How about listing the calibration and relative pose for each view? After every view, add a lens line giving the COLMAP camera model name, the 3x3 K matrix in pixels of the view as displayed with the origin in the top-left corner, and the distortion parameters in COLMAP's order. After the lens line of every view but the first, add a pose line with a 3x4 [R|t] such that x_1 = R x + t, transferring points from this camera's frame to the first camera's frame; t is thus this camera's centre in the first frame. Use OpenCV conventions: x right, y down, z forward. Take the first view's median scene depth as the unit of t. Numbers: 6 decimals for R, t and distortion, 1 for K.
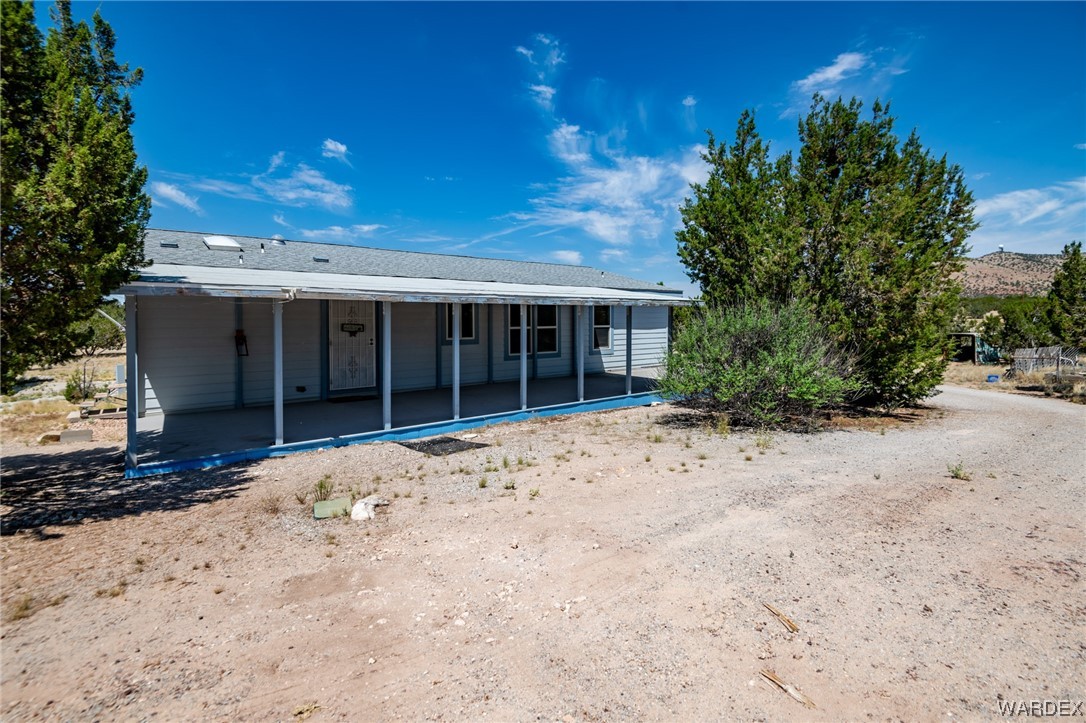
lens RADIAL K [[497.6, 0, 560.0], [0, 497.6, 326.8], [0, 0, 1]] dist [0.025580, -0.014348]
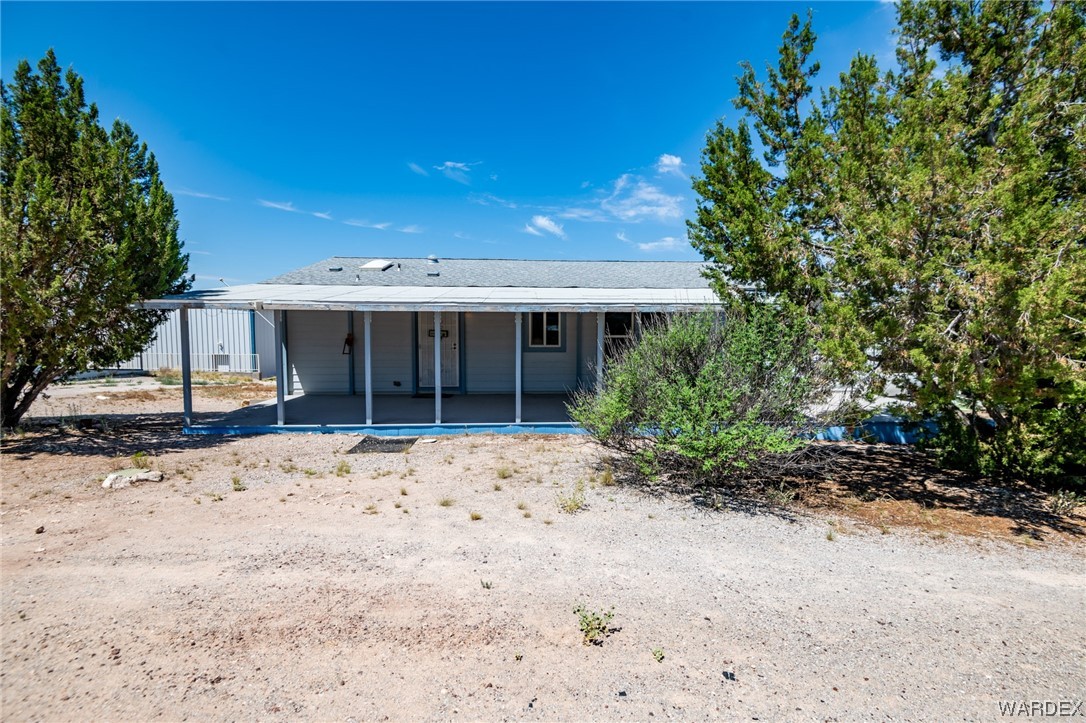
lens RADIAL K [[497.6, 0, 577.0], [0, 497.6, 360.8], [0, 0, 1]] dist [0.025580, -0.014348]
pose [[0.811660, 0.048649, -0.582100, 0.395998], [-0.015568, 0.997973, 0.061698, -0.008985], [0.583922, -0.041015, 0.810773, 0.207644]]
